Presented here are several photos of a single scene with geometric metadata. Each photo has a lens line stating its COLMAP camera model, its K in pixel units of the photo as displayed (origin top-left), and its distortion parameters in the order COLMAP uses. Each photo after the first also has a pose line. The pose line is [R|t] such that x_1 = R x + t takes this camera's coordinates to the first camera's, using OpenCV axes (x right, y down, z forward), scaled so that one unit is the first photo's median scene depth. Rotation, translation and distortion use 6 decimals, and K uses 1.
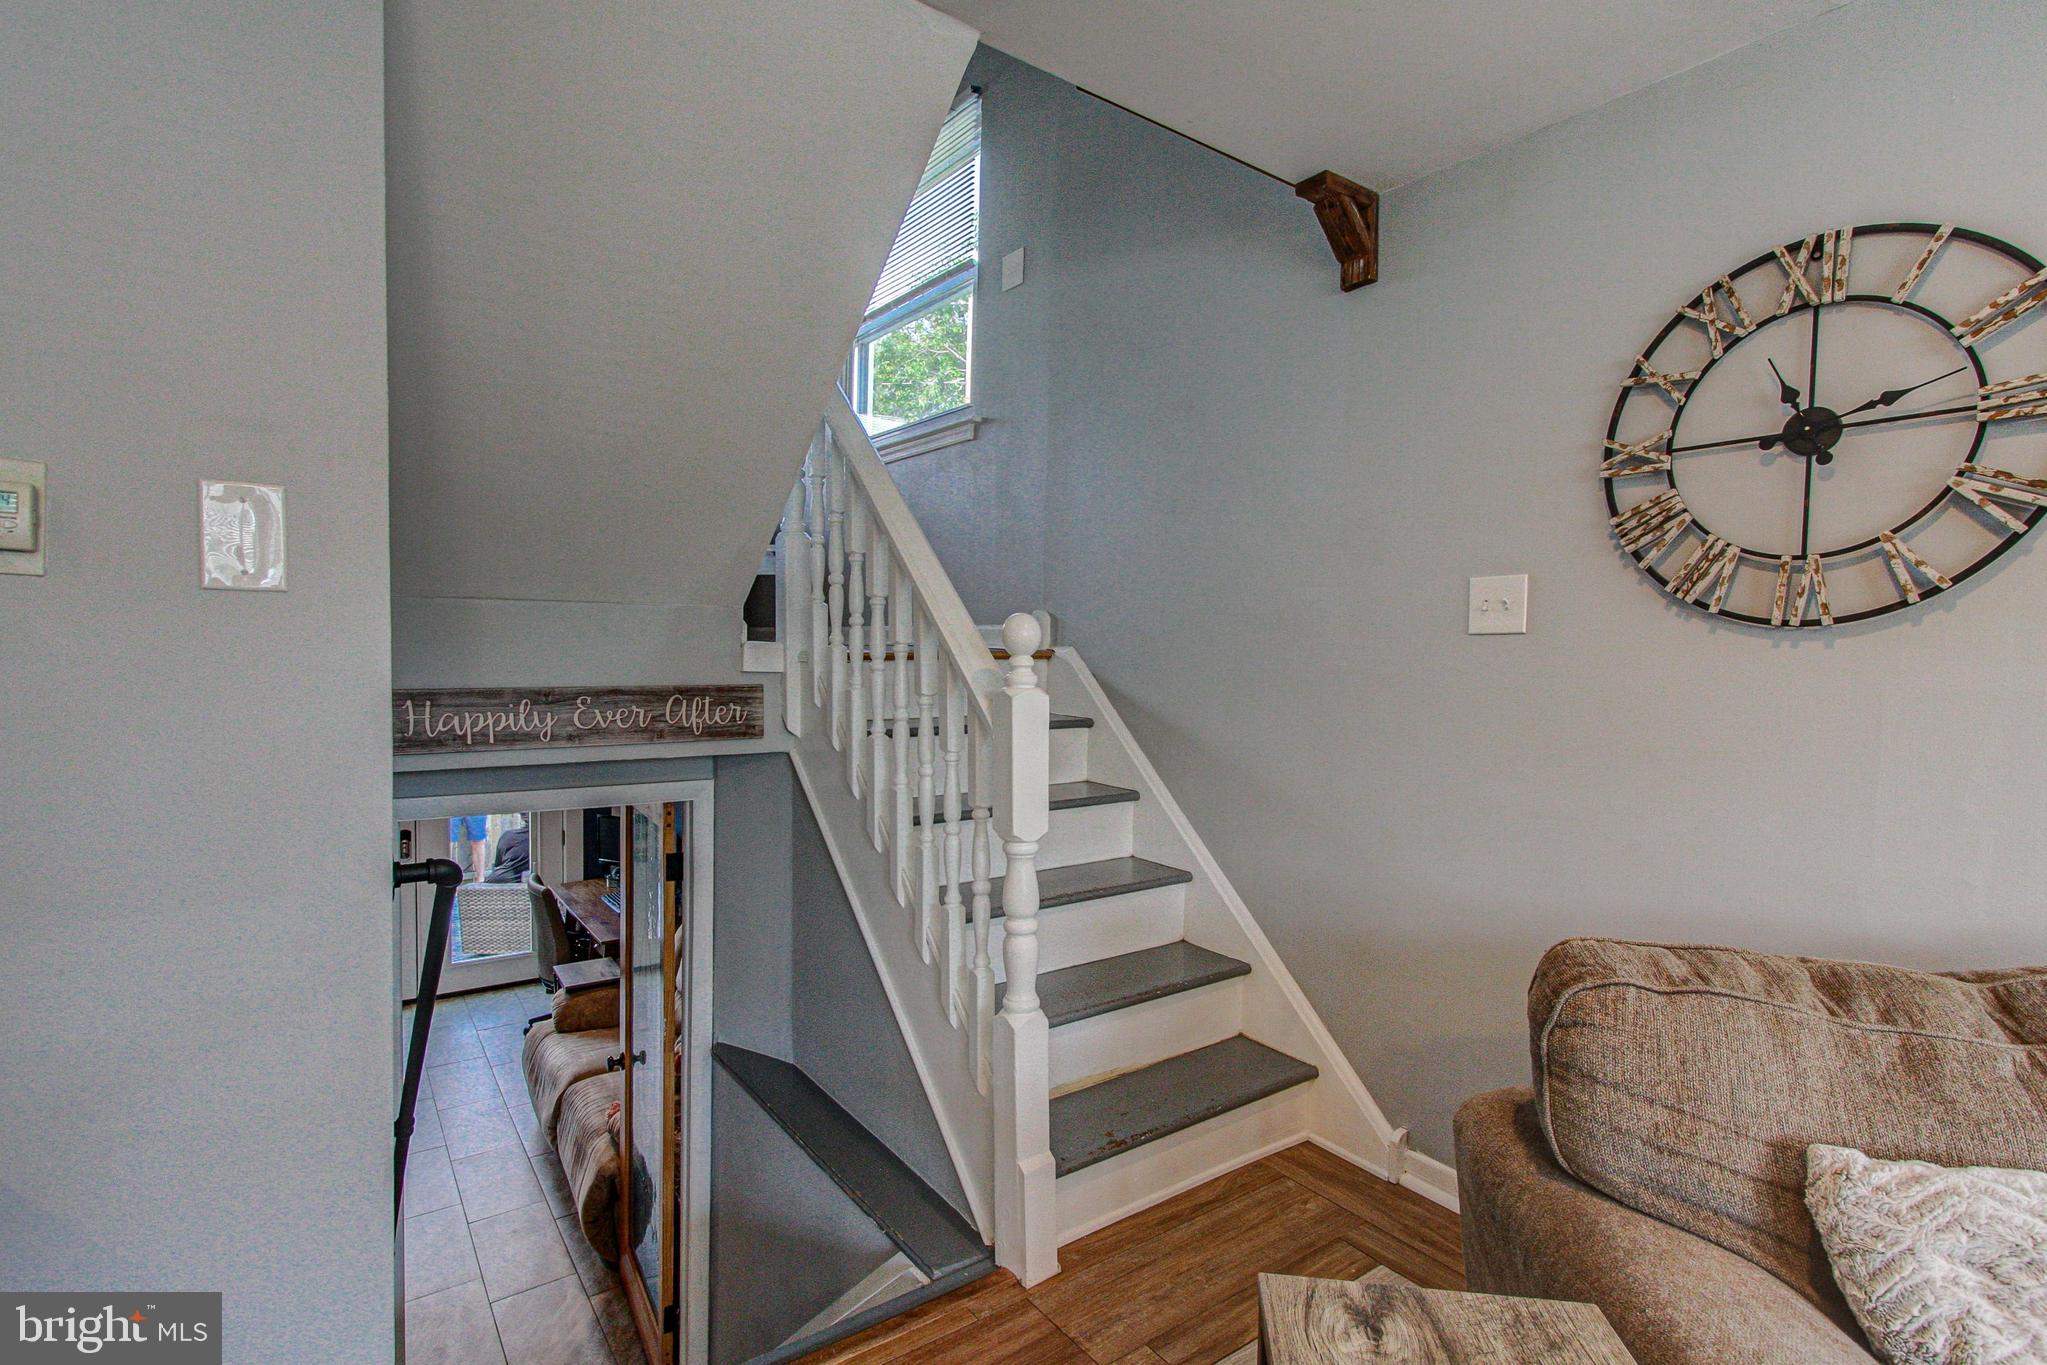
lens RADIAL K [[992.7, 0, 1027.7], [0, 992.7, 698.9], [0, 0, 1]] dist [-0.002899, 0.002039]
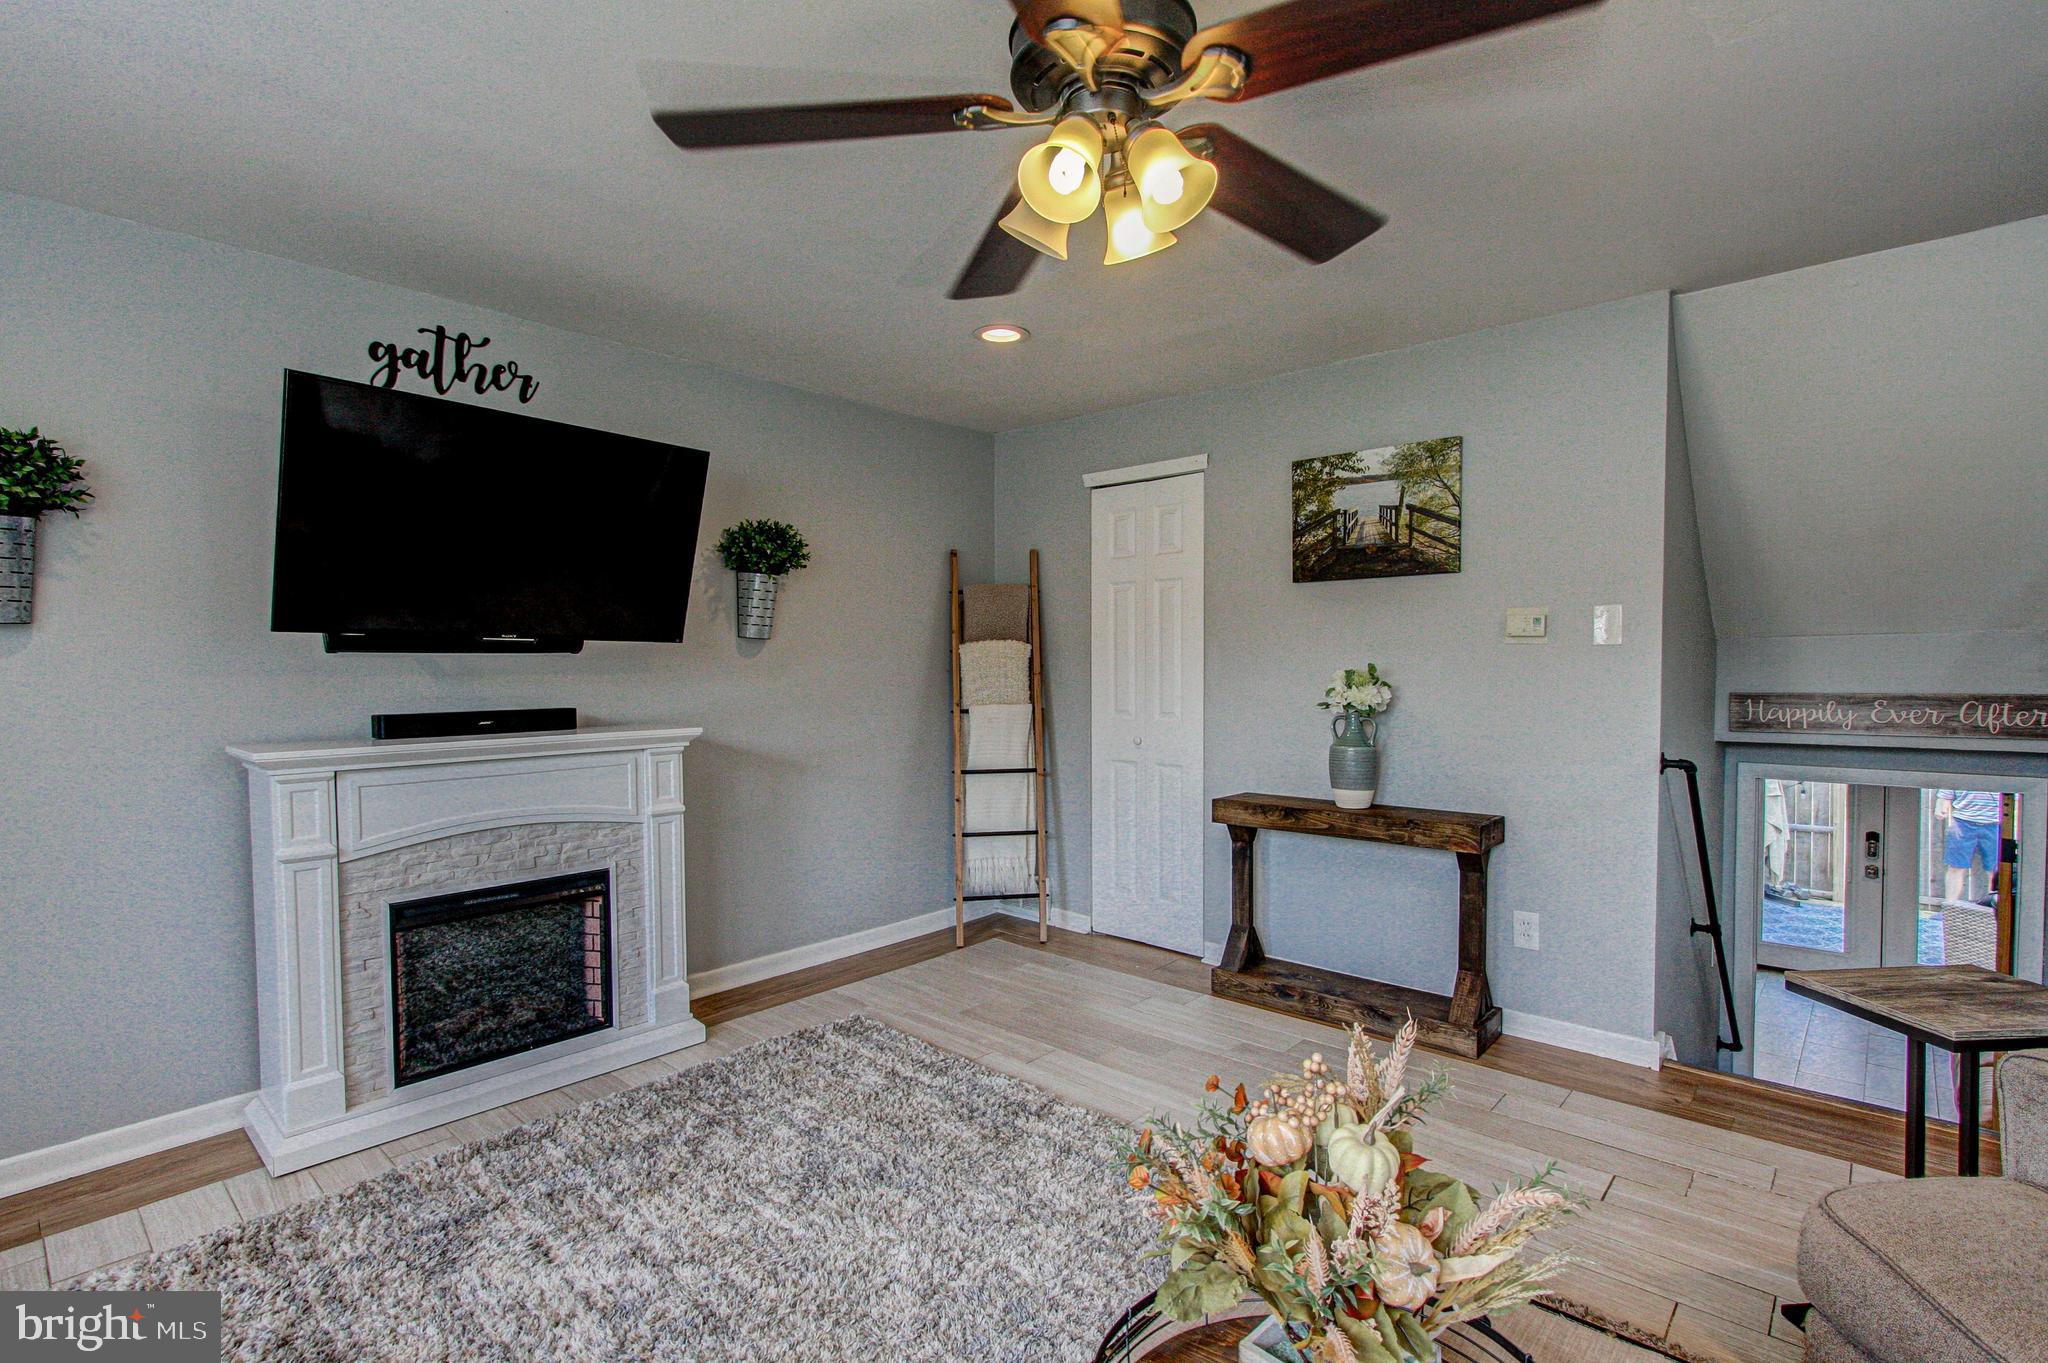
lens RADIAL K [[961.8, 0, 1029.8], [0, 961.8, 696.2], [0, 0, 1]] dist [0.008581, 0.000420]
pose [[0.210059, 0.008971, -0.977648, 0.817373], [-0.041653, 0.999132, 0.000218, 0.052879], [0.976801, 0.040677, 0.210250, -0.604519]]
